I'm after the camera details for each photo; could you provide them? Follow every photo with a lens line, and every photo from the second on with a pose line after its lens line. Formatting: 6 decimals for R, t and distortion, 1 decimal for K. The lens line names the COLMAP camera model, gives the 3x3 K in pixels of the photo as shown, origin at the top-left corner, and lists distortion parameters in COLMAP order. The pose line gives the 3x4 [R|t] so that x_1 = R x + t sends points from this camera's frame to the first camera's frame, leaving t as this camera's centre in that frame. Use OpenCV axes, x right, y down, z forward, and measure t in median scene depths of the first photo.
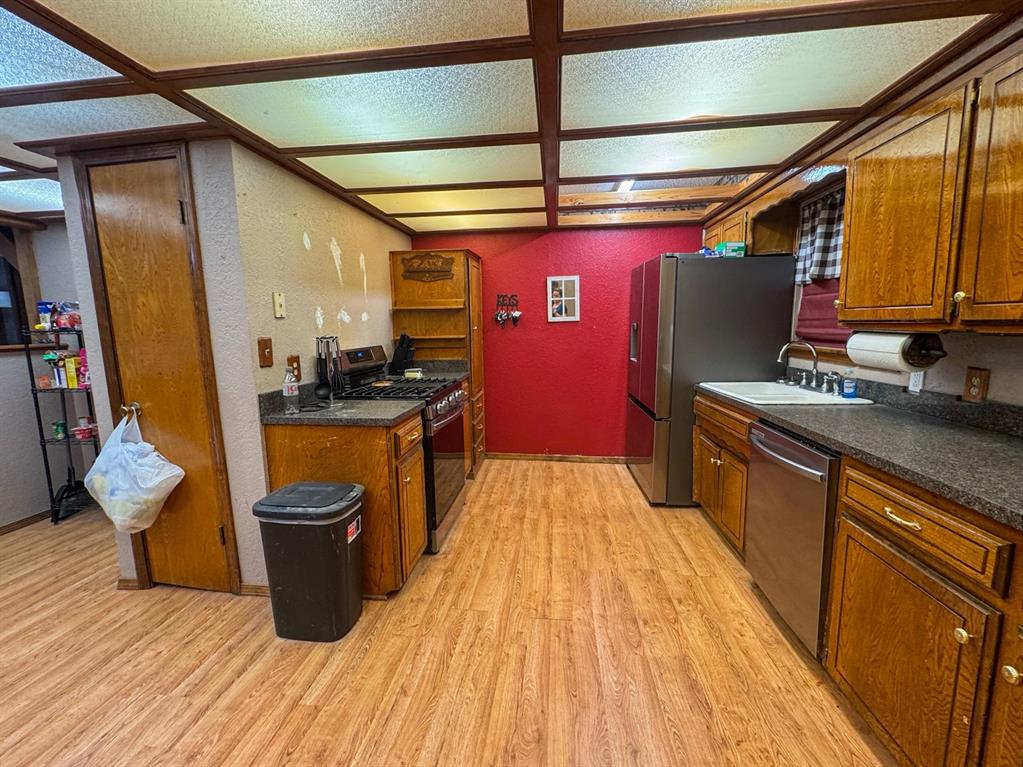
lens RADIAL K [[415.9, 0, 515.6], [0, 415.9, 385.0], [0, 0, 1]] dist [-0.003265, 0.000350]
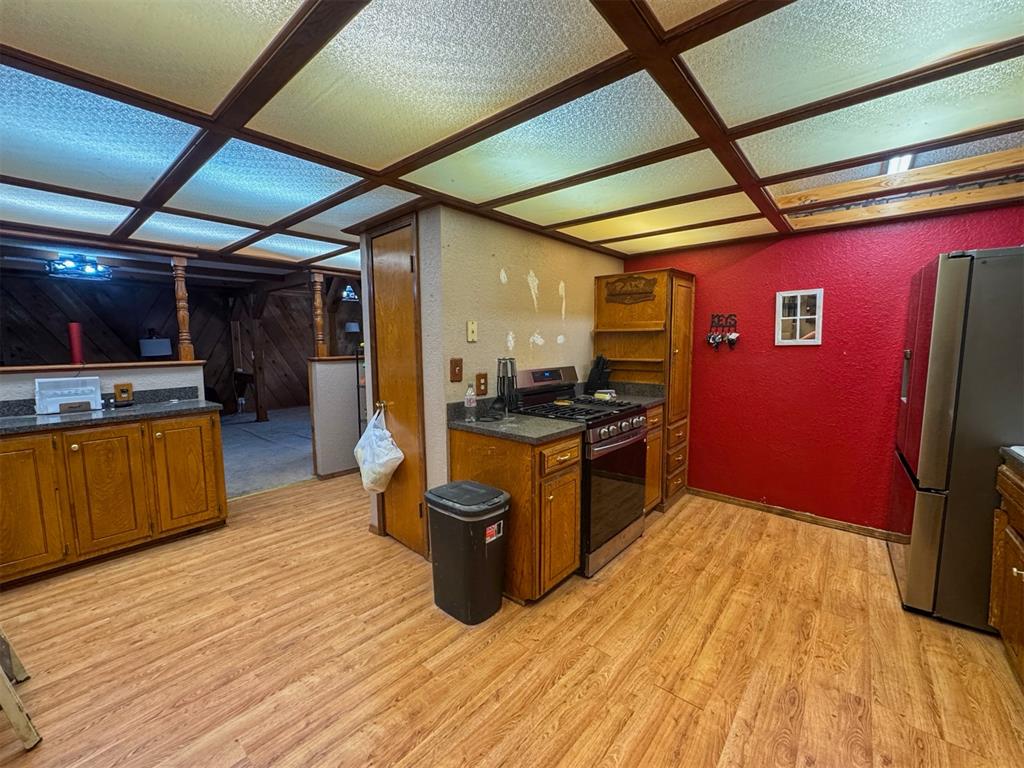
lens RADIAL K [[416.3, 0, 543.7], [0, 416.3, 386.3], [0, 0, 1]] dist [-0.003265, 0.000350]
pose [[0.838357, 0.071187, -0.540454, 0.261313], [-0.089226, 0.995985, -0.007219, -0.040407], [0.537770, 0.054274, 0.841343, 0.094080]]
